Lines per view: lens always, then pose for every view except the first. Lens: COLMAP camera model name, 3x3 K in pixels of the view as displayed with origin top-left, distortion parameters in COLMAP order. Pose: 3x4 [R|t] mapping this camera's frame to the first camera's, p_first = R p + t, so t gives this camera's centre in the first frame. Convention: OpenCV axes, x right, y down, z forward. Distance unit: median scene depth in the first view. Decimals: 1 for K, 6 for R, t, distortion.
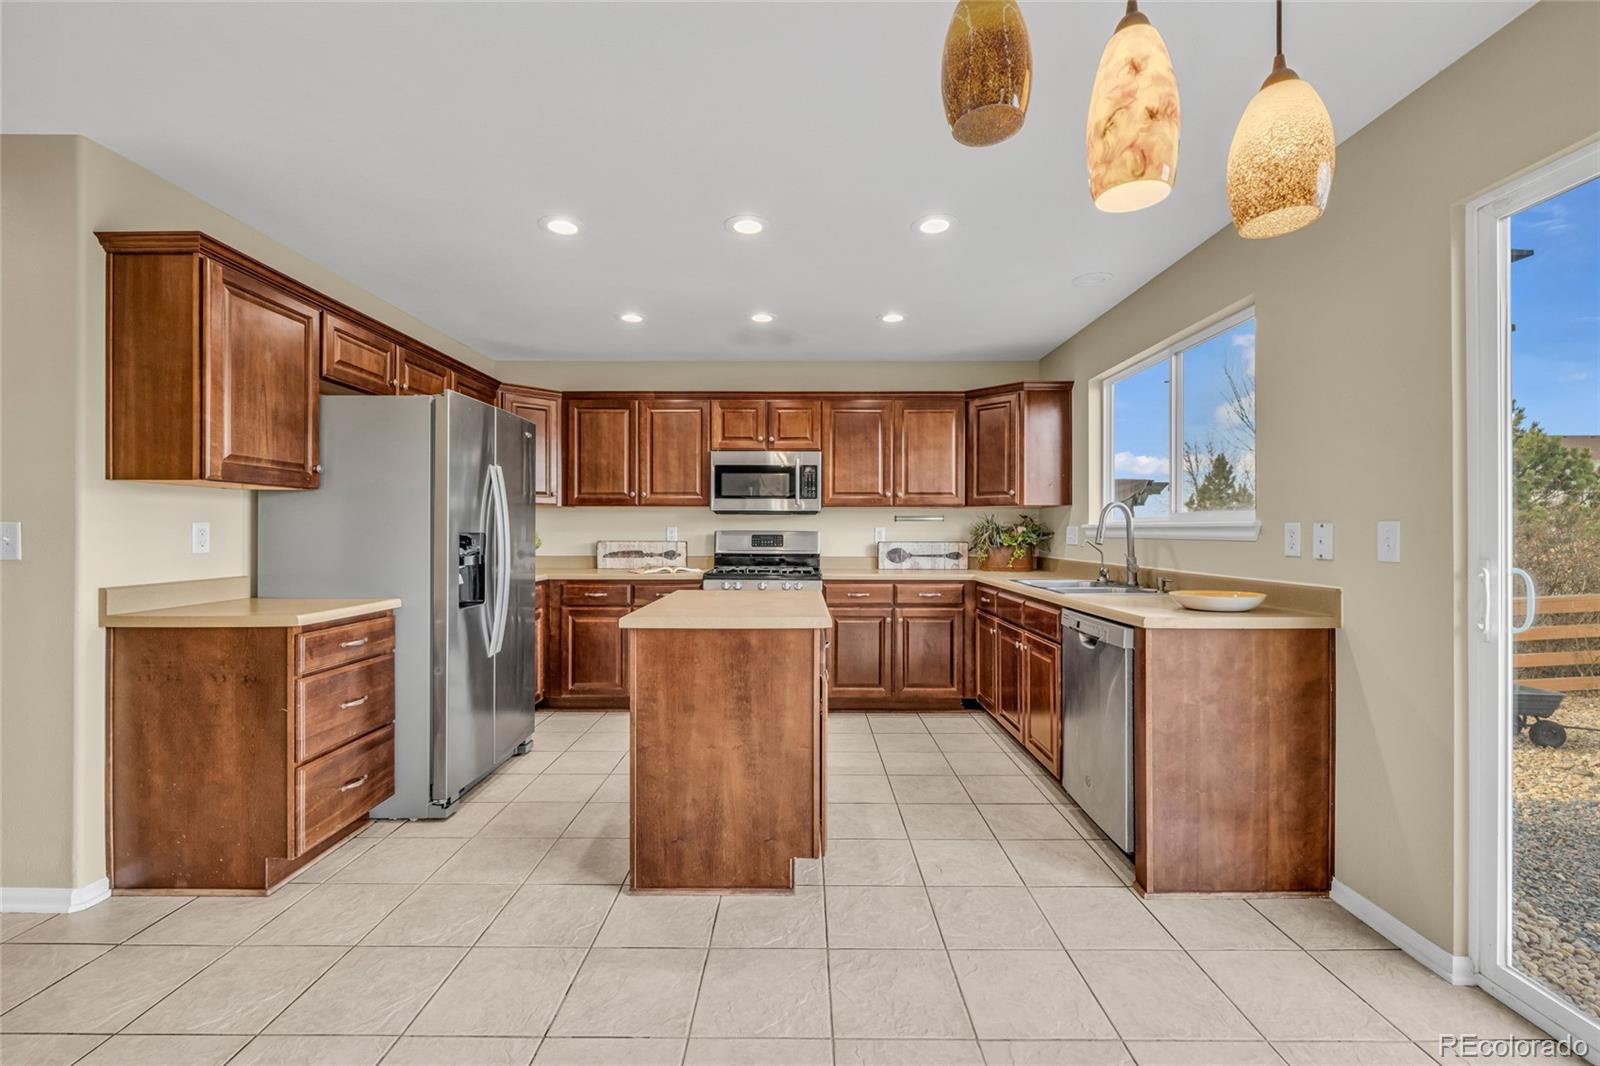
lens RADIAL K [[672.6, 0, 800.0], [0, 672.6, 533.0], [0, 0, 1]] dist [0.001782, 0.000252]
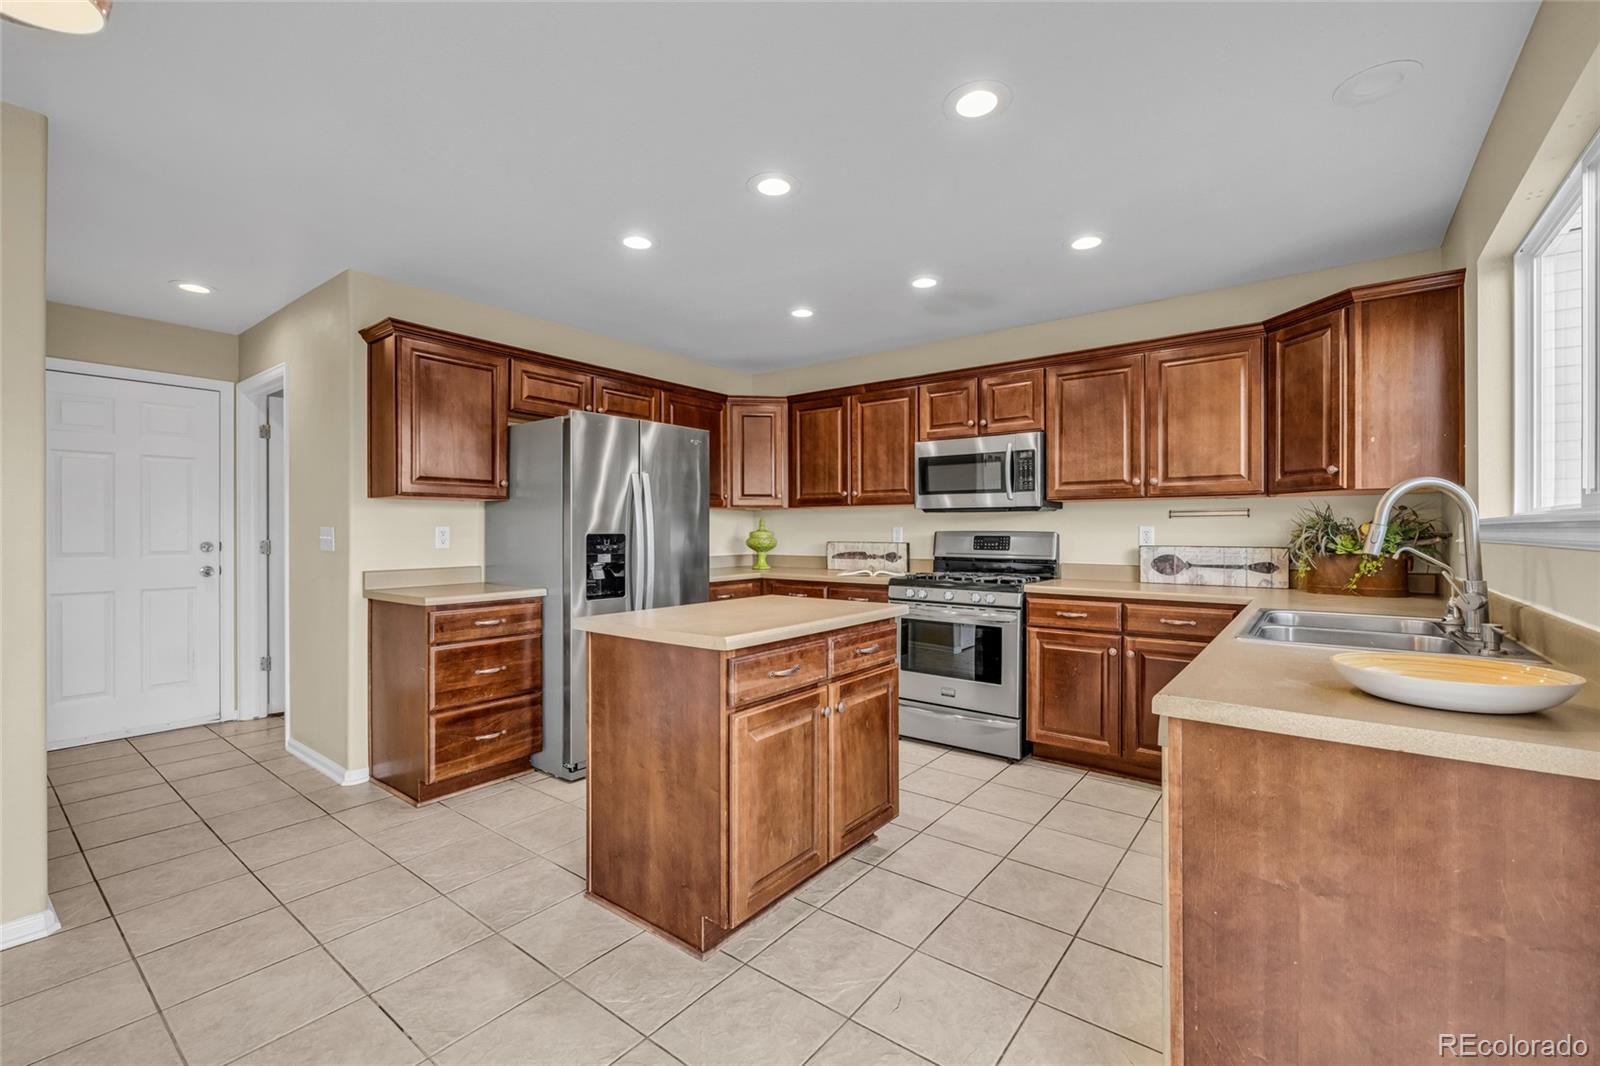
lens RADIAL K [[673.8, 0, 789.8], [0, 673.8, 531.8], [0, 0, 1]] dist [0.001852, 0.000066]
pose [[0.791915, -0.000960, -0.610631, 0.300922], [-0.000029, 0.999999, -0.001609, -0.001128], [0.610632, 0.001292, 0.791914, 0.197239]]
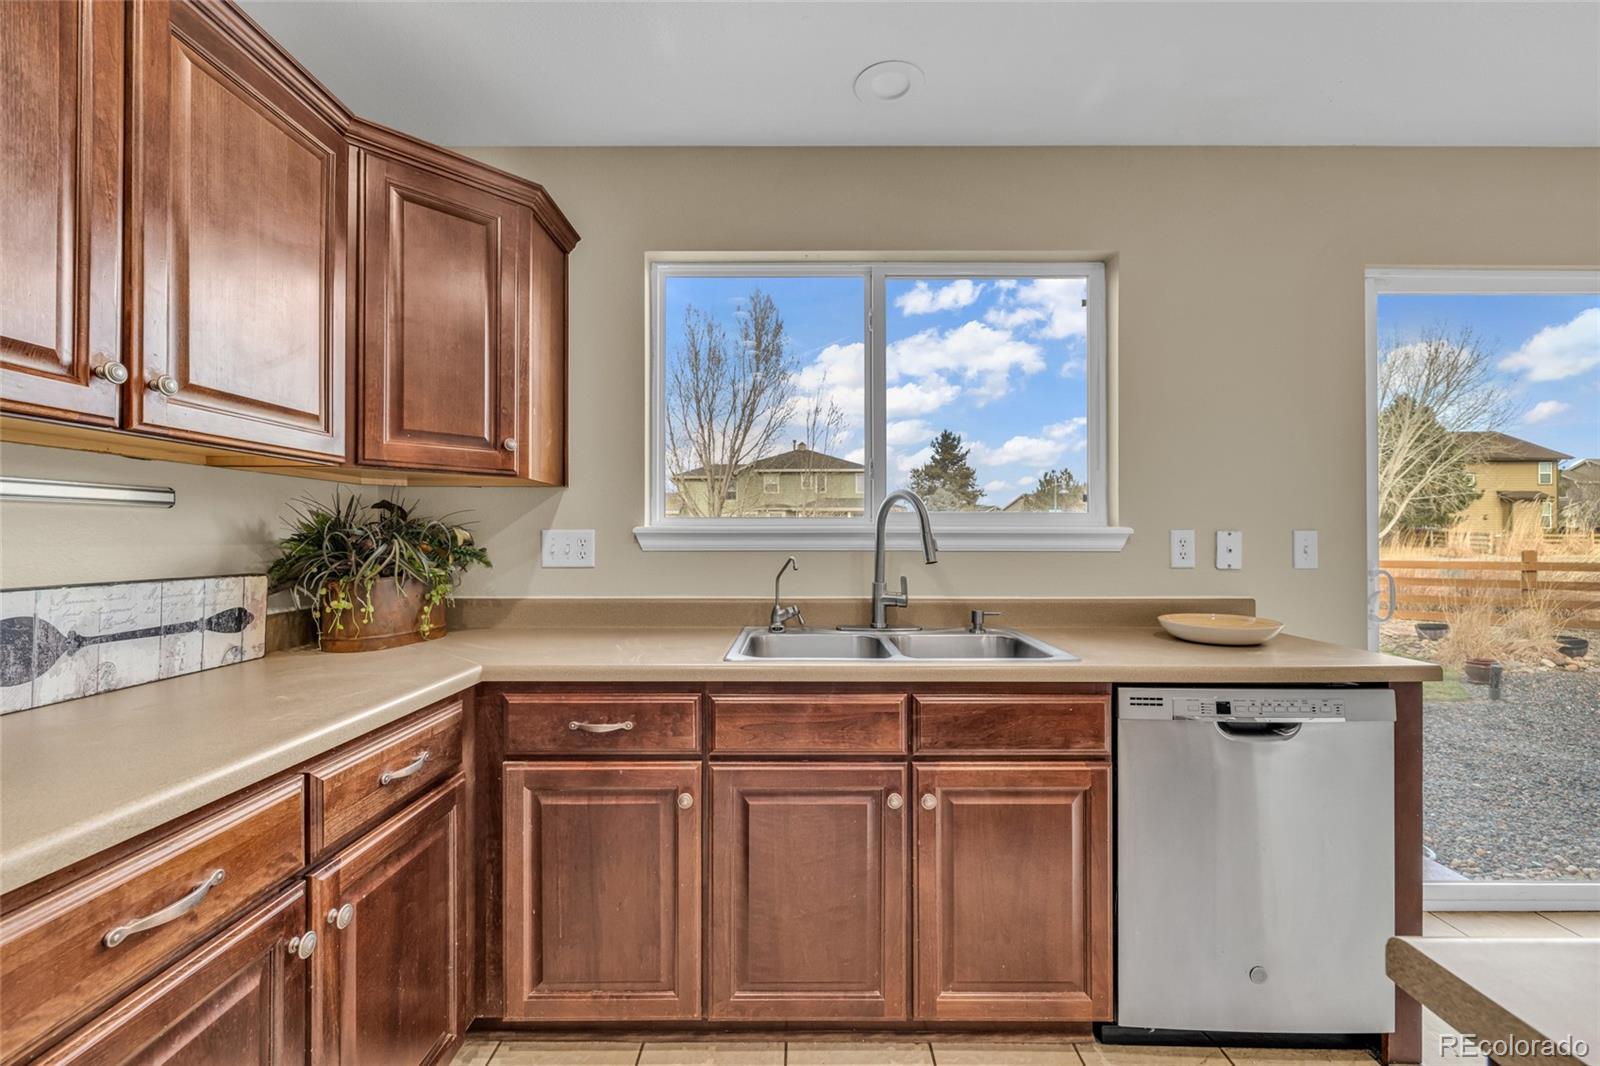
lens RADIAL K [[672.6, 0, 800.0], [0, 672.6, 533.0], [0, 0, 1]] dist [0.001782, 0.000252]
pose [[0.008921, 0.004363, 0.999951, -0.090811], [0.002327, 0.999988, -0.004384, -0.005428], [-0.999958, 0.002366, 0.008910, 0.829923]]
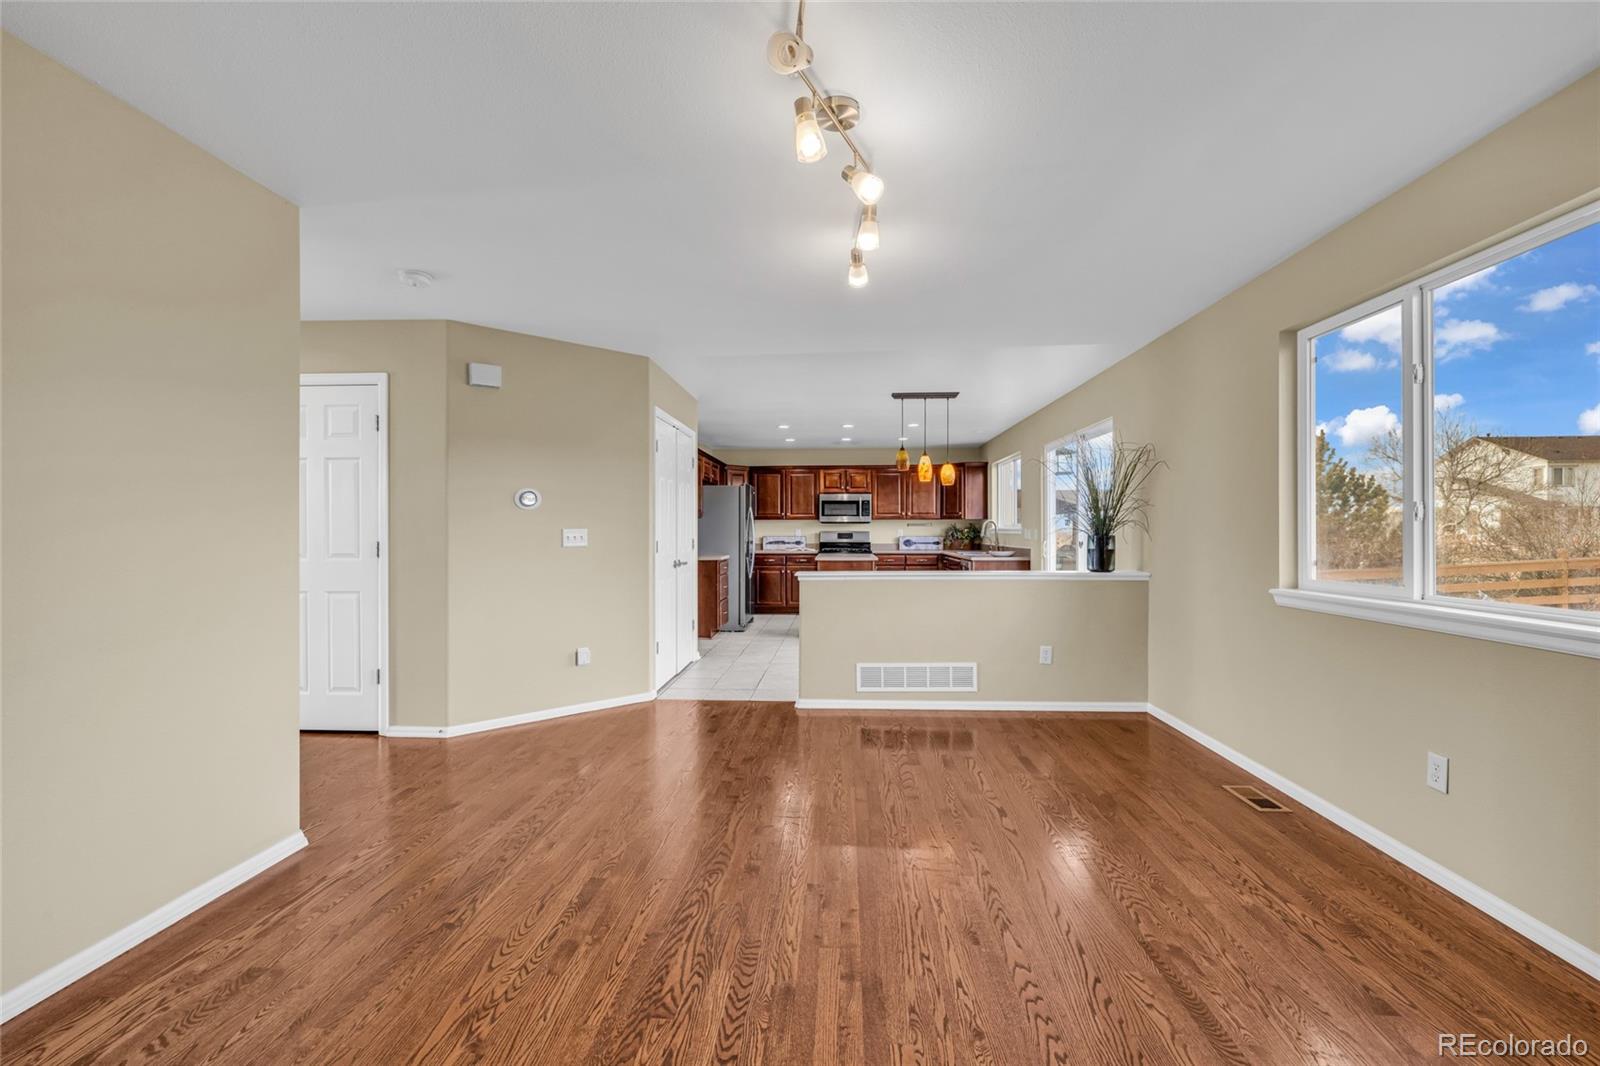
lens RADIAL K [[630.1, 0, 800.0], [0, 630.1, 533.0], [0, 0, 1]] dist [-0.027709, 0.000174]
pose [[0.997628, -0.002300, -0.068791, -0.060344], [0.002529, 0.999992, 0.003247, -0.004722], [0.068783, -0.003414, 0.997626, -1.062899]]
